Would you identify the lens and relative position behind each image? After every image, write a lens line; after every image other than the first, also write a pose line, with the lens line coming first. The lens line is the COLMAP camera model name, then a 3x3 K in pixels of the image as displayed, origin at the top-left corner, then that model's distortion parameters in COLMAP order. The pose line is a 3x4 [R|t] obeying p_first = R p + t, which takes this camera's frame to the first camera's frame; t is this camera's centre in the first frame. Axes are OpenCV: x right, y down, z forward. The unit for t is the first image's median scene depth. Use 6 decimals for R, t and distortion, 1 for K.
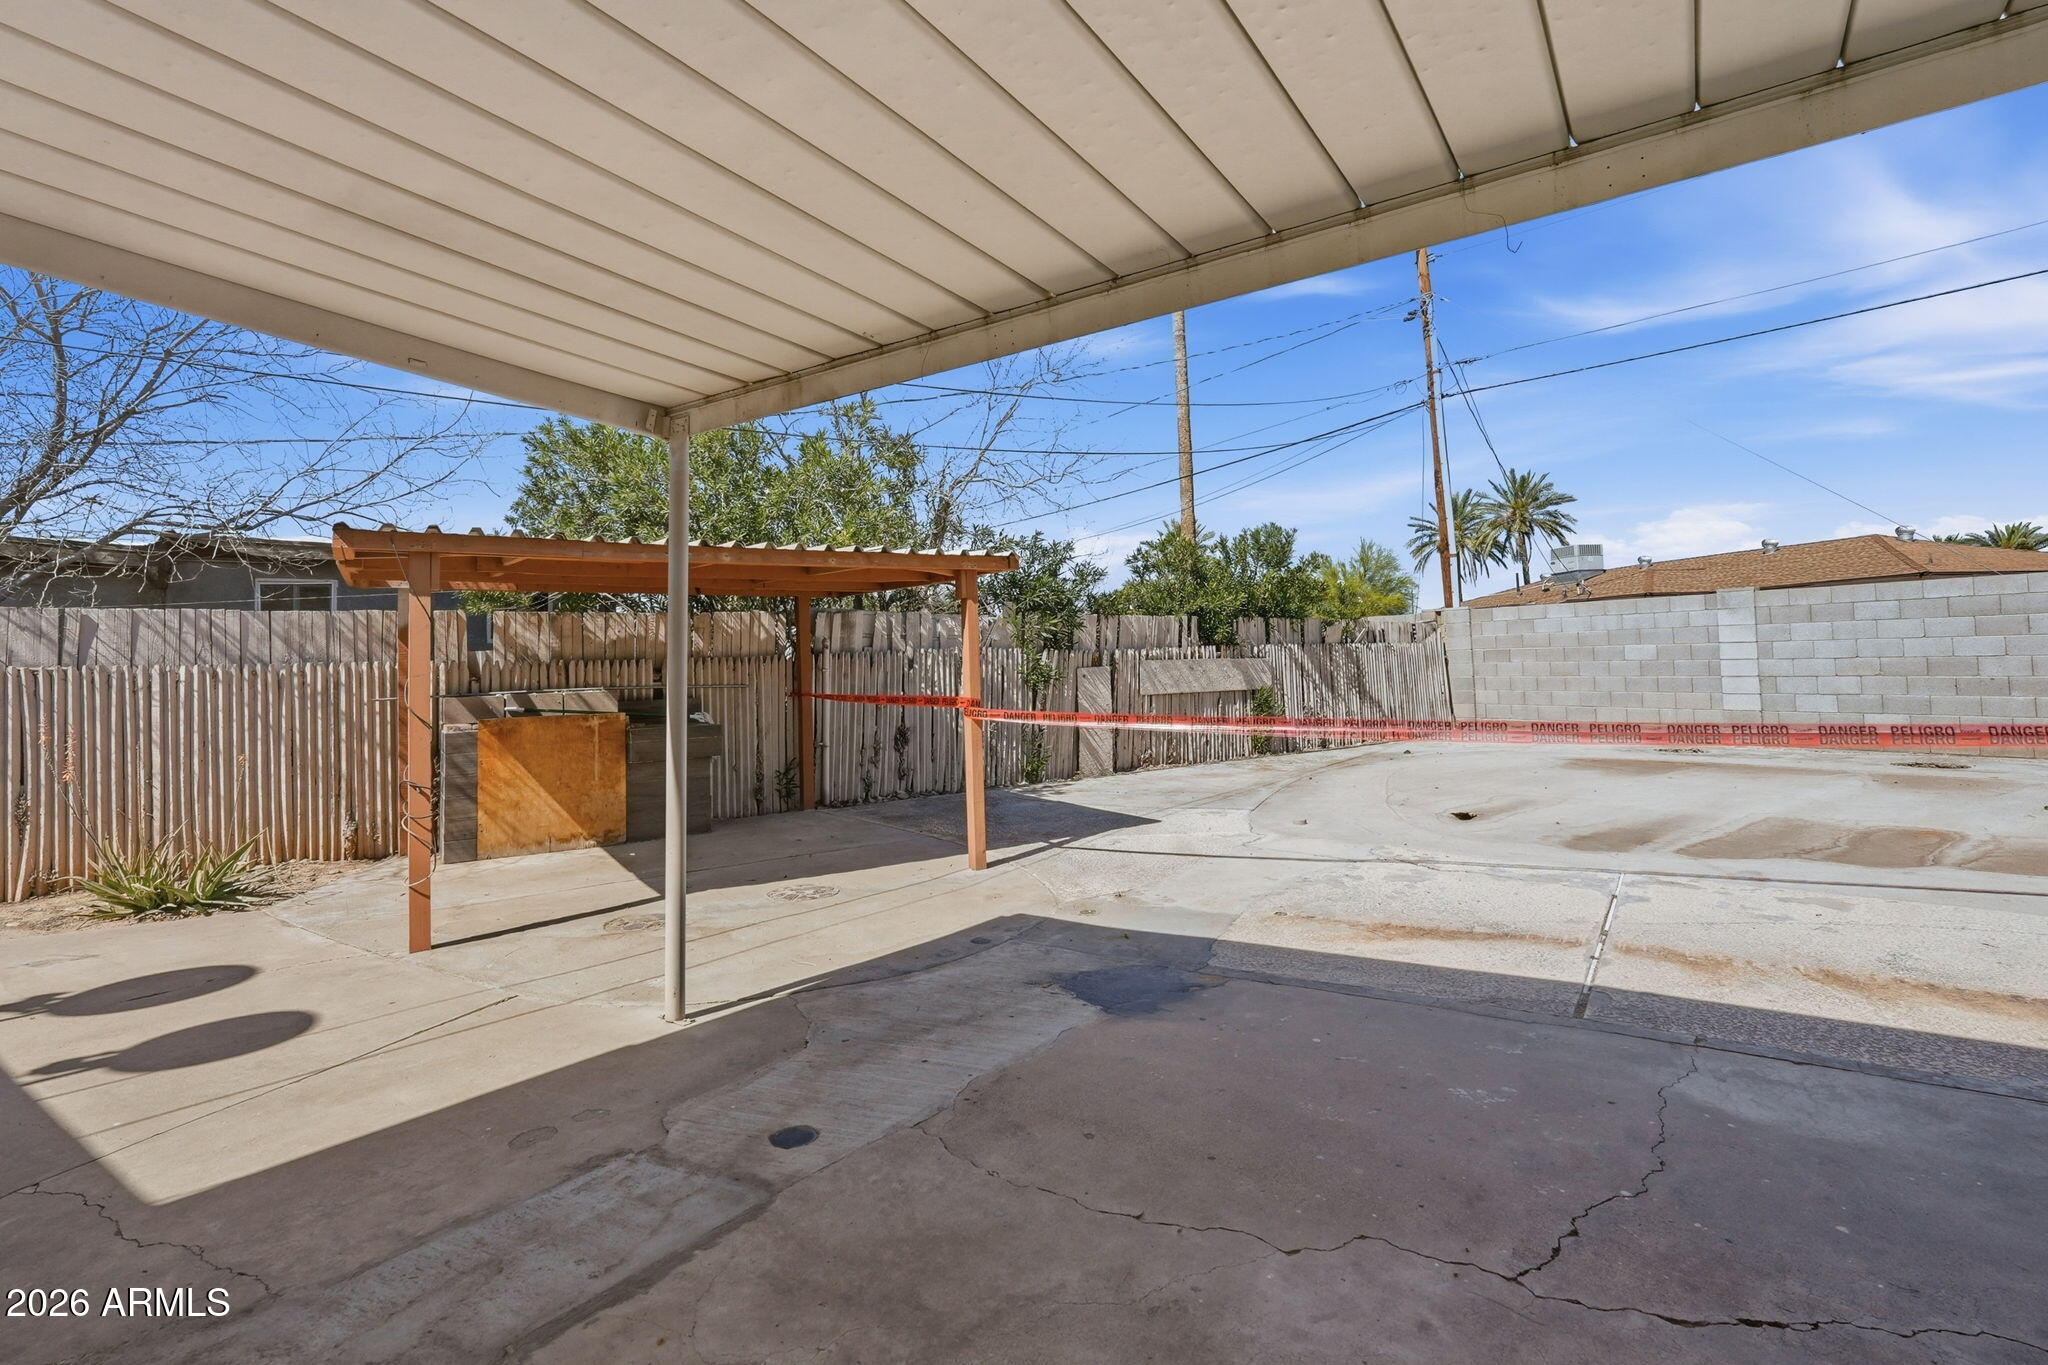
lens RADIAL K [[966.2, 0, 1024.0], [0, 966.2, 682.5], [0, 0, 1]] dist [0.002429, 0.000414]
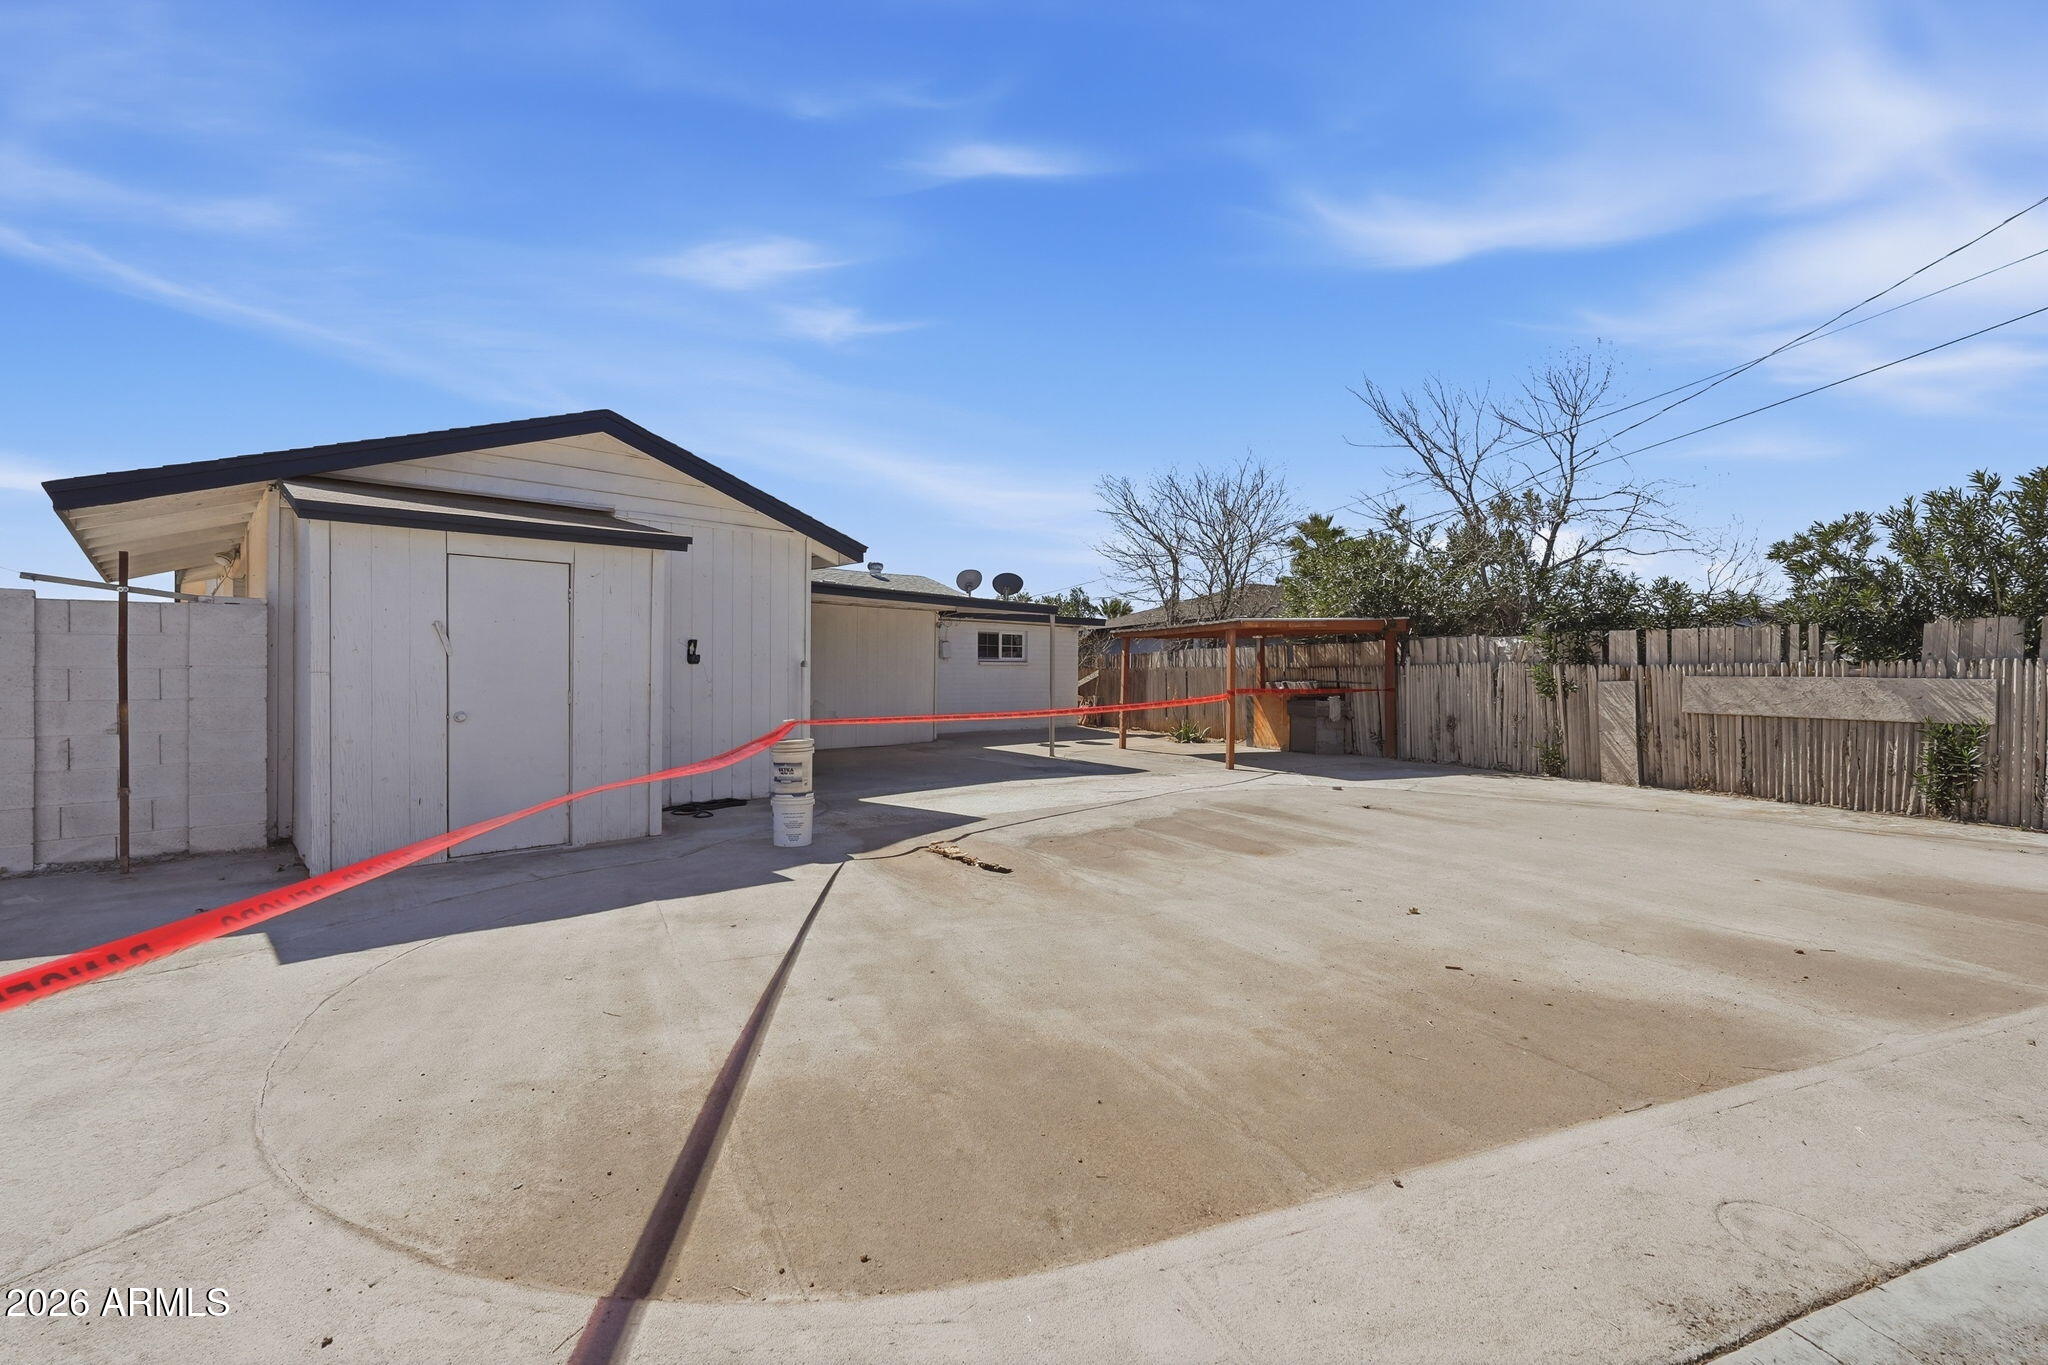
lens RADIAL K [[896.1, 0, 1013.0], [0, 896.1, 676.6], [0, 0, 1]] dist [-0.002486, 0.007014]
pose [[-0.224399, 0.030489, -0.974020, 1.335133], [-0.016405, 0.999251, 0.035058, -0.050364], [0.974359, 0.023846, -0.223730, 0.655724]]
